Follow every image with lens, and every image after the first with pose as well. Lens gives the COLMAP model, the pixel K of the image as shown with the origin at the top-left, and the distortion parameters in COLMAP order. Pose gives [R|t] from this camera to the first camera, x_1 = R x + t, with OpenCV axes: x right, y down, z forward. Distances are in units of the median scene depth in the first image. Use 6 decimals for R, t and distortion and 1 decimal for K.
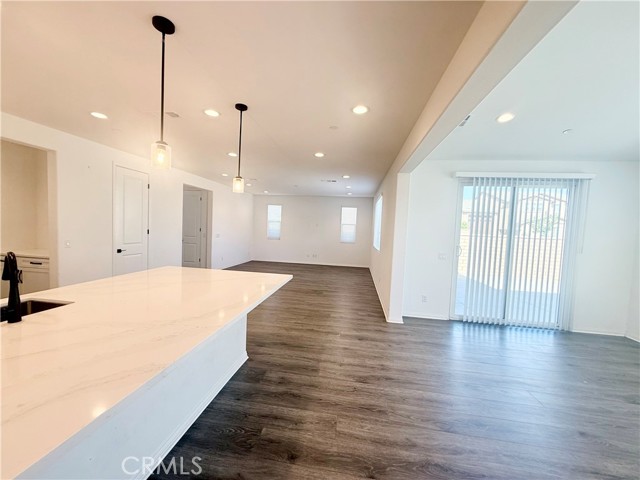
lens RADIAL K [[255.1, 0, 318.5], [0, 255.1, 240.9], [0, 0, 1]] dist [-0.000564, 0.000687]
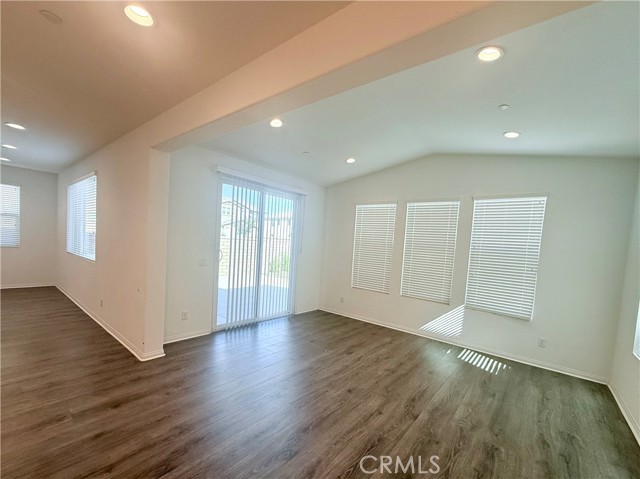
lens RADIAL K [[277.0, 0, 318.2], [0, 277.0, 253.8], [0, 0, 1]] dist [-0.002692, 0.001250]
pose [[0.510111, -0.040822, 0.859139, -0.136323], [0.001623, 0.998917, 0.046500, -0.010639], [-0.860107, -0.022326, 0.509625, 0.231078]]
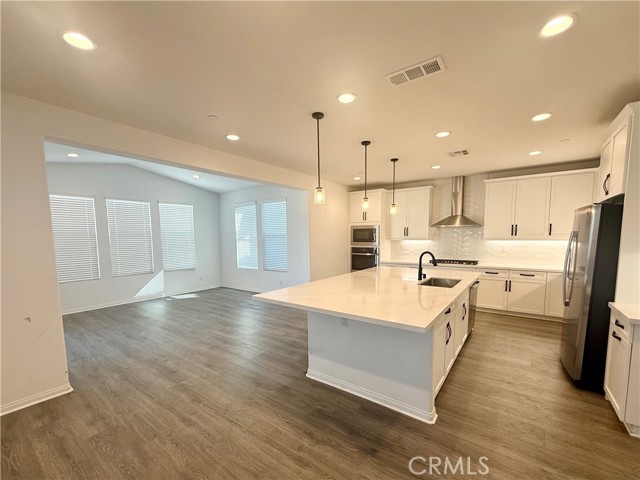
lens RADIAL K [[277.0, 0, 316.9], [0, 277.0, 263.7], [0, 0, 1]] dist [-0.002692, 0.001250]
pose [[-0.882301, -0.083060, 0.463299, -0.585691], [-0.001658, 0.984849, 0.173405, -0.105719], [-0.470682, 0.152227, -0.869071, 1.407763]]
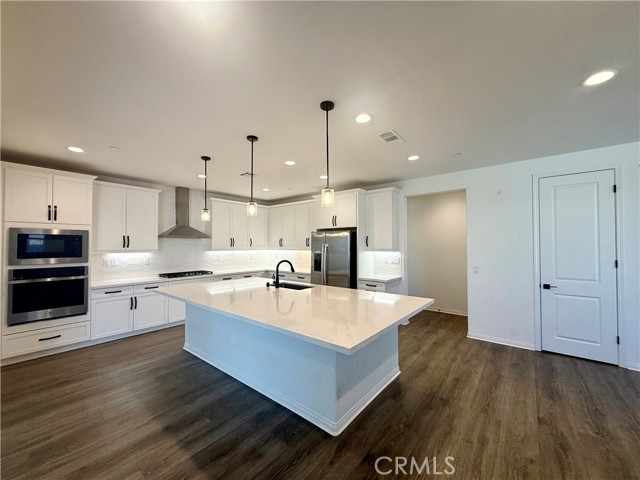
lens RADIAL K [[255.1, 0, 319.7], [0, 255.1, 240.7], [0, 0, 1]] dist [-0.000564, 0.000687]
pose [[-0.509610, -0.056282, -0.858563, 0.286697], [-0.068409, 0.997350, -0.024775, -0.040427], [0.857682, 0.046108, -0.512110, 1.002304]]
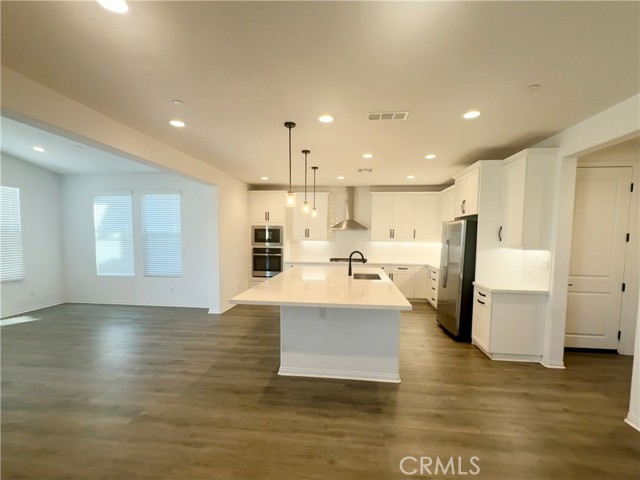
lens RADIAL K [[301.0, 0, 321.5], [0, 301.0, 257.9], [0, 0, 1]] dist [-0.000503, 0.000122]
pose [[-0.997836, -0.050327, -0.042316, -0.285234], [-0.055567, 0.989494, 0.133470, -0.110398], [0.035154, 0.135532, -0.990149, 1.608640]]
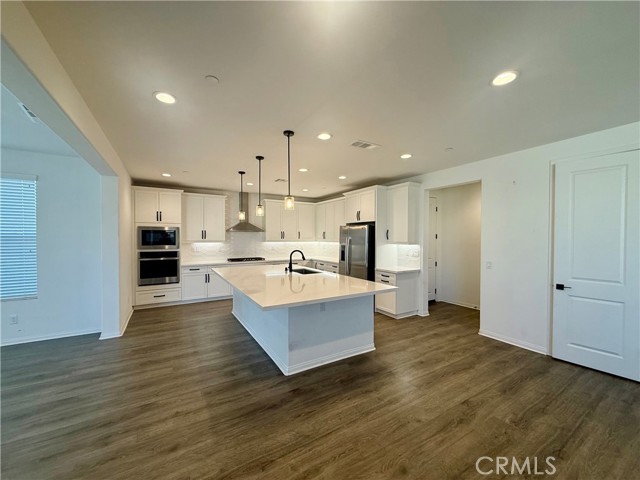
lens RADIAL K [[255.1, 0, 320.1], [0, 255.1, 241.7], [0, 0, 1]] dist [-0.000564, 0.000687]
pose [[-0.772526, -0.032124, -0.634170, 0.197186], [-0.071560, 0.996762, 0.036681, -0.072919], [0.630938, 0.073718, -0.772323, 1.387073]]
